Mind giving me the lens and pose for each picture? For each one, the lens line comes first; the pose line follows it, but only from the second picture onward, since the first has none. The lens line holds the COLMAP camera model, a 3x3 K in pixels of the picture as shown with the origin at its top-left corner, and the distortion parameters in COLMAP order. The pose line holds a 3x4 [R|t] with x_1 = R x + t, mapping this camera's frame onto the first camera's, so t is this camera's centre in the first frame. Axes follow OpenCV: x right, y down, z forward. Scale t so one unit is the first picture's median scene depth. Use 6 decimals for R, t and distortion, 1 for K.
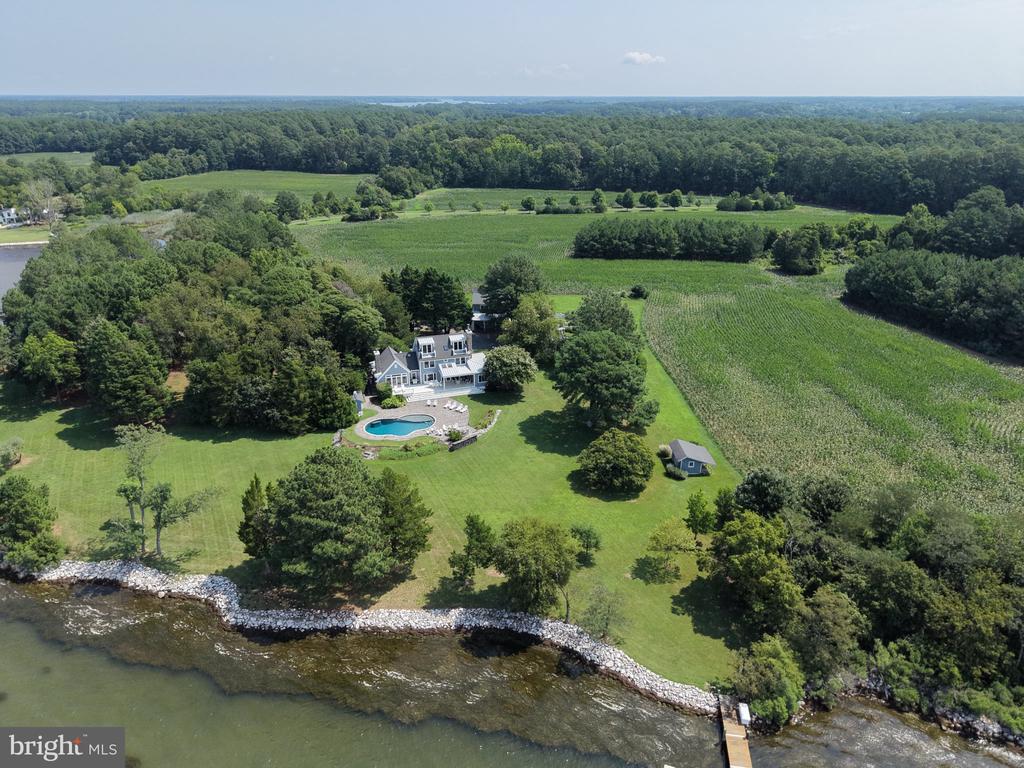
lens RADIAL K [[686.8, 0, 512.0], [0, 686.8, 384.0], [0, 0, 1]] dist [0.025529, -0.035181]
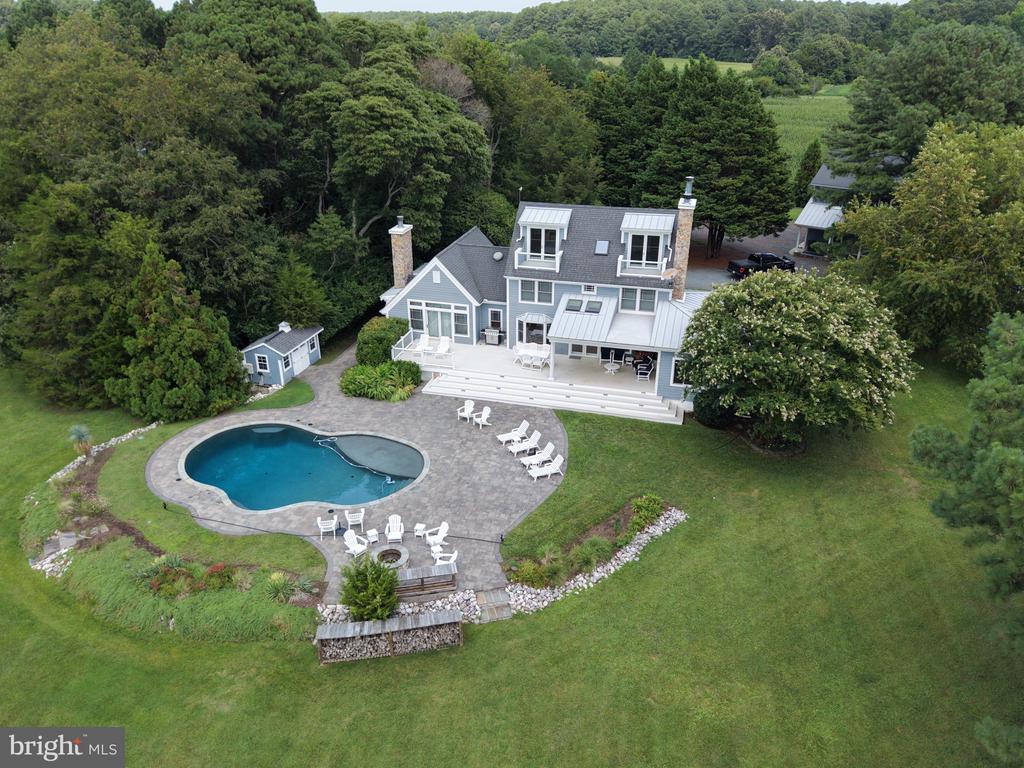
lens RADIAL K [[758.2, 0, 514.2], [0, 758.2, 397.9], [0, 0, 1]] dist [0.062219, -0.129520]
pose [[0.834869, 0.240690, -0.495038, 0.053500], [-0.211637, 0.970562, 0.114973, -0.019173], [0.508138, 0.008781, 0.861231, 0.700786]]
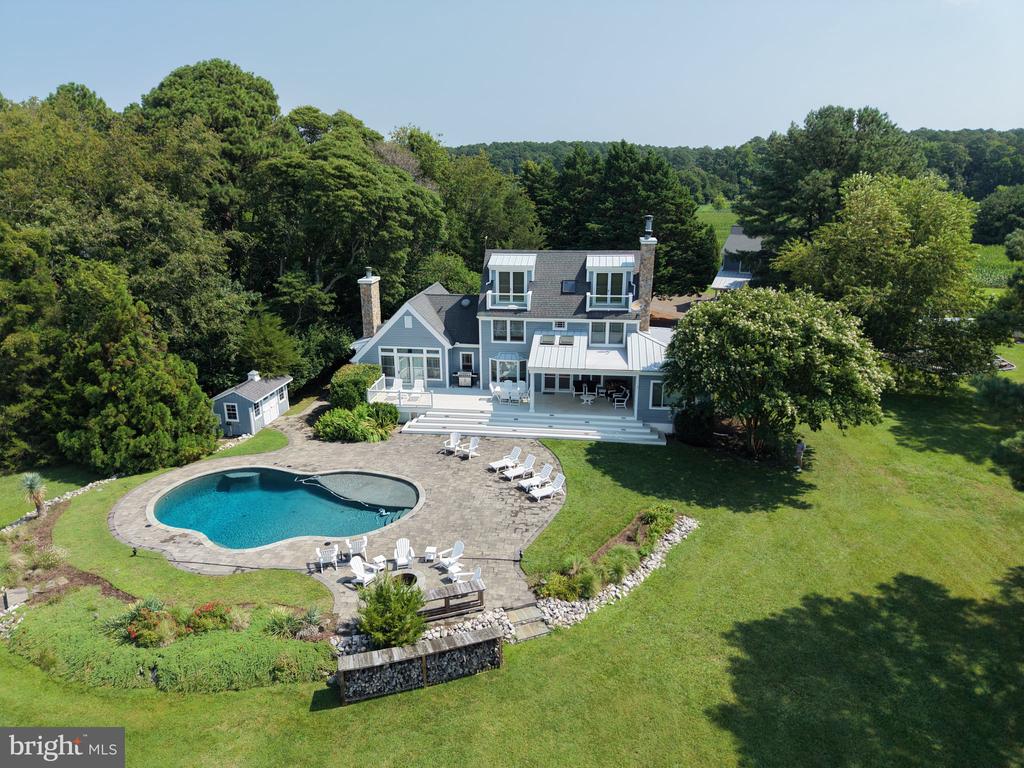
lens RADIAL K [[686.8, 0, 512.0], [0, 686.8, 384.0], [0, 0, 1]] dist [0.025529, -0.035181]
pose [[0.900359, 0.124246, -0.417034, 0.018426], [-0.164036, 0.984578, -0.060815, 0.015138], [0.403046, 0.123163, 0.906854, 0.714513]]
